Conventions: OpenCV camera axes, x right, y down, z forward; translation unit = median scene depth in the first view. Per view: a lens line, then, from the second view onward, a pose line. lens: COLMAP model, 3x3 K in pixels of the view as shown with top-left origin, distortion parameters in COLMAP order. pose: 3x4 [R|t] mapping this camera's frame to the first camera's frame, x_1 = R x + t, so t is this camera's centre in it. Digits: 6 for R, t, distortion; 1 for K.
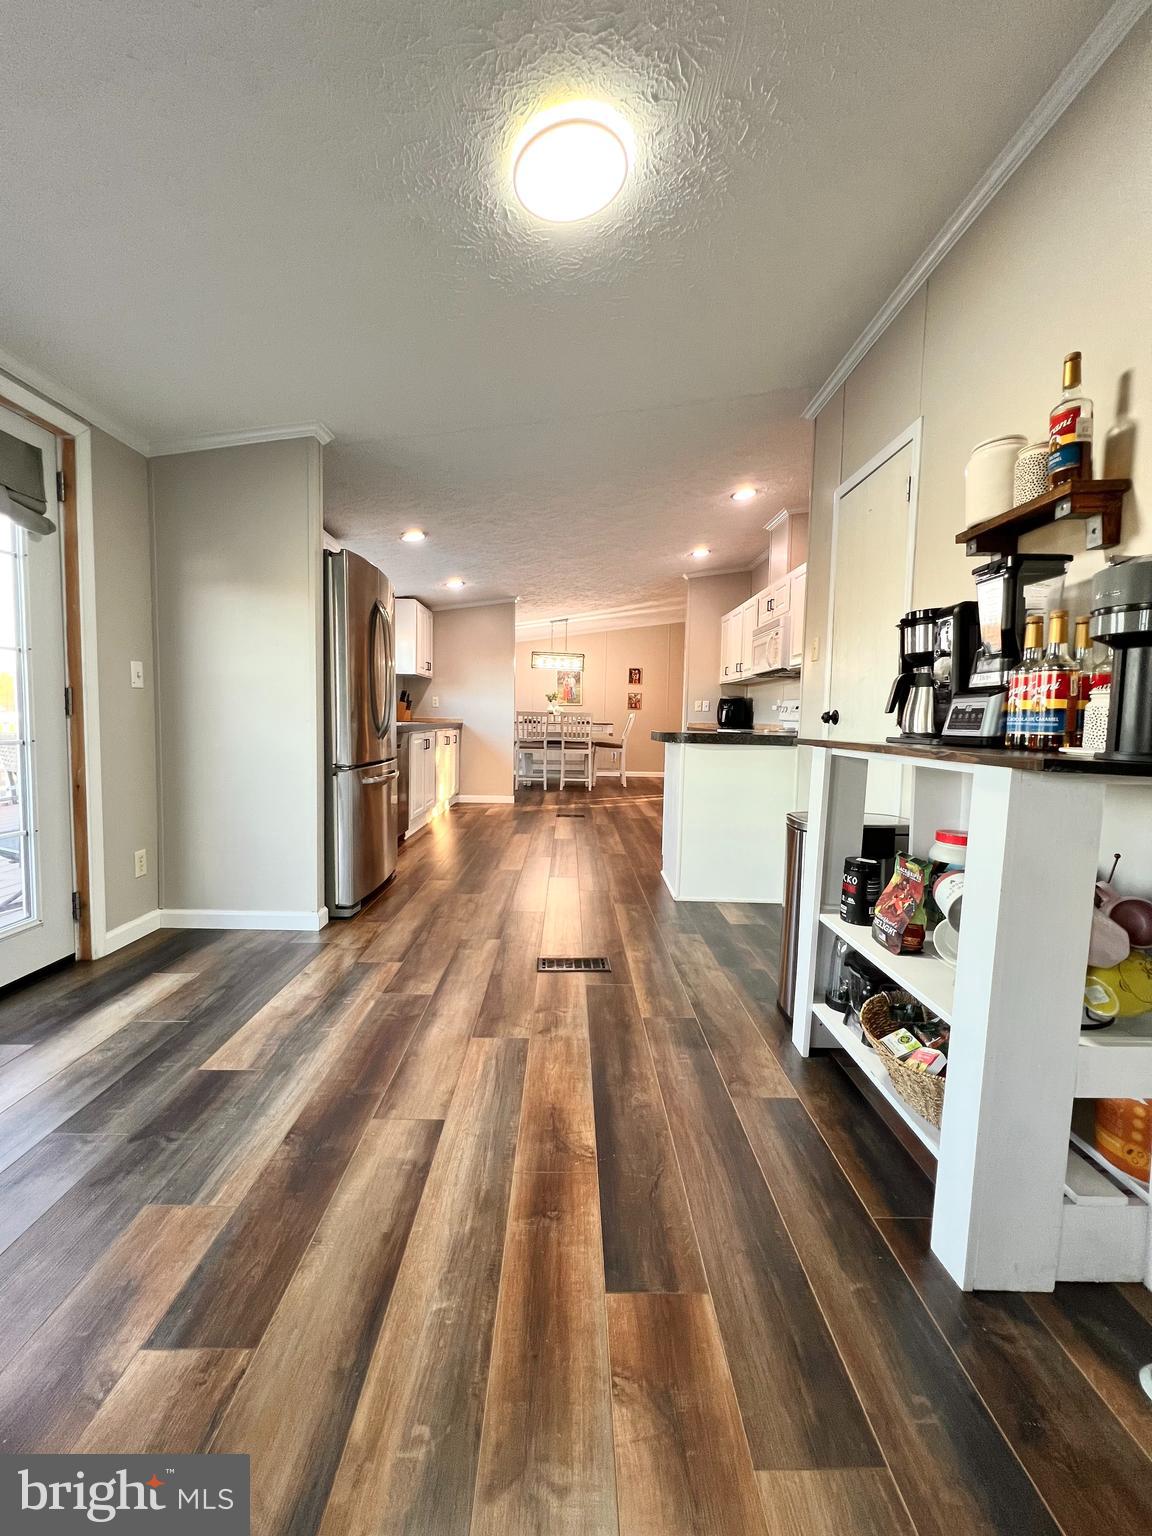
lens RADIAL K [[611.8, 0, 576.0], [0, 611.8, 768.0], [0, 0, 1]] dist [0.001092, 0.000514]
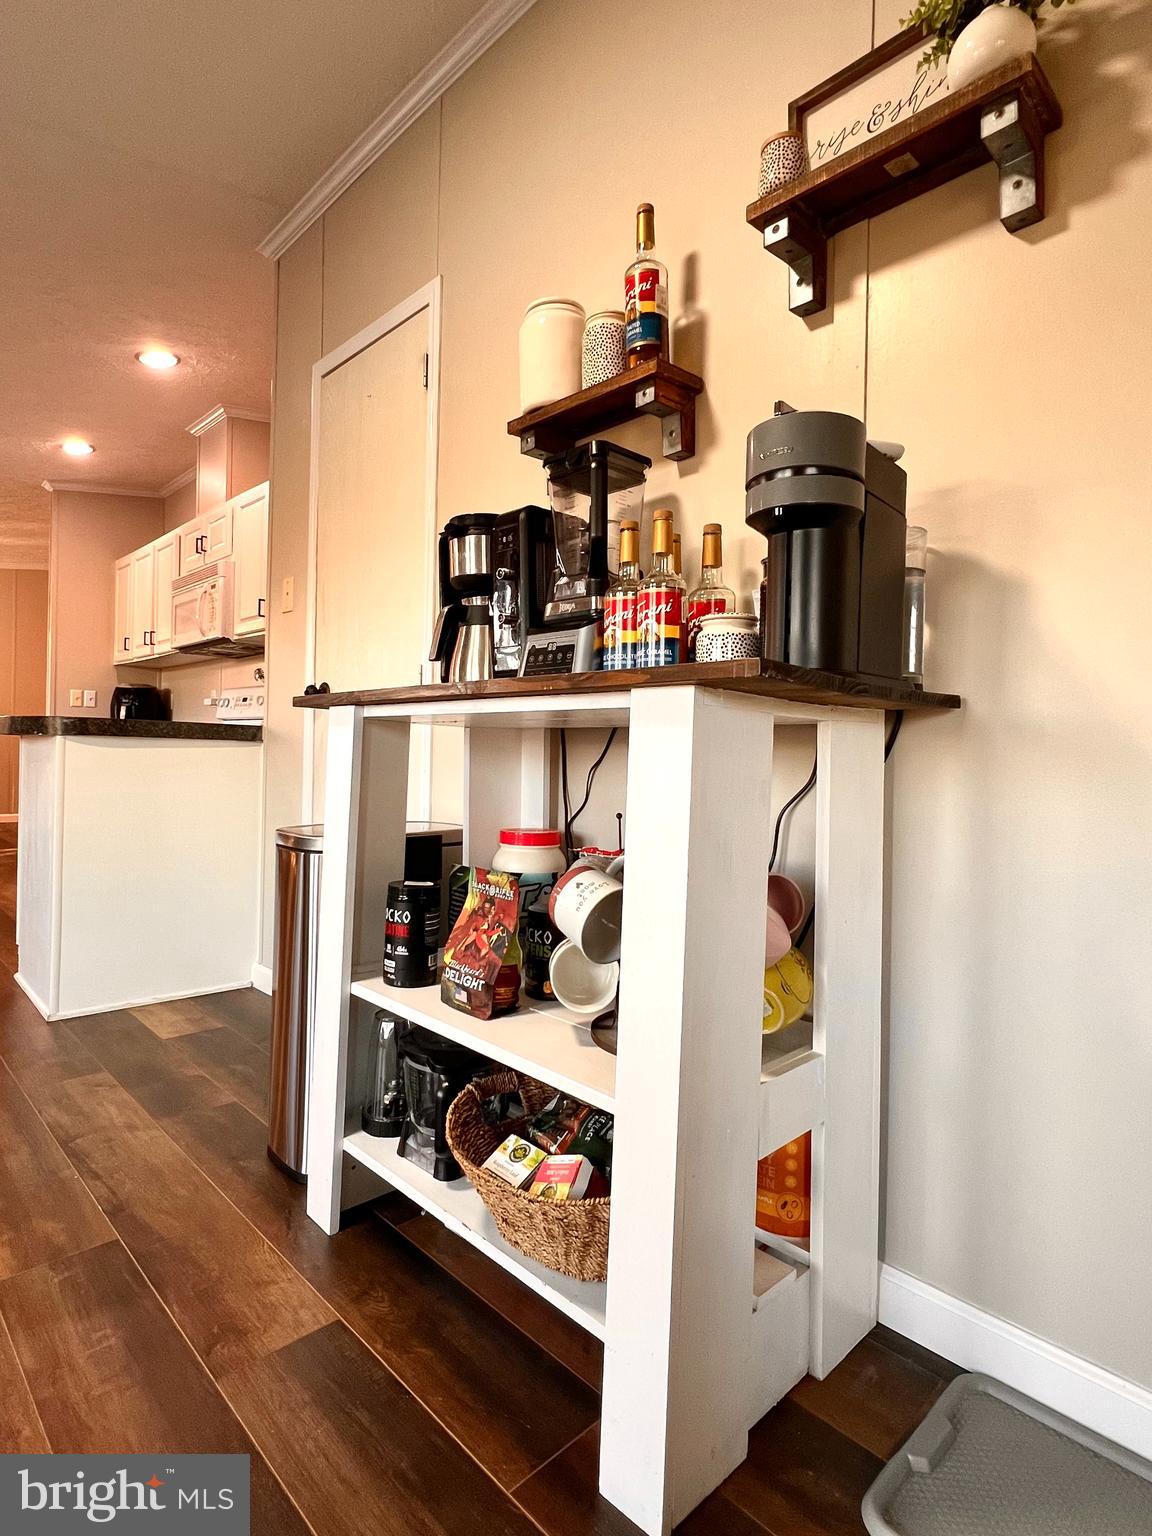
lens RADIAL K [[803.6, 0, 576.0], [0, 803.6, 768.0], [0, 0, 1]] dist [-0.004554, -0.001175]
pose [[0.721904, -0.008013, 0.691947, 0.016003], [0.042466, 0.998561, -0.032741, 0.066955], [-0.690689, 0.053020, 0.721205, 0.283310]]
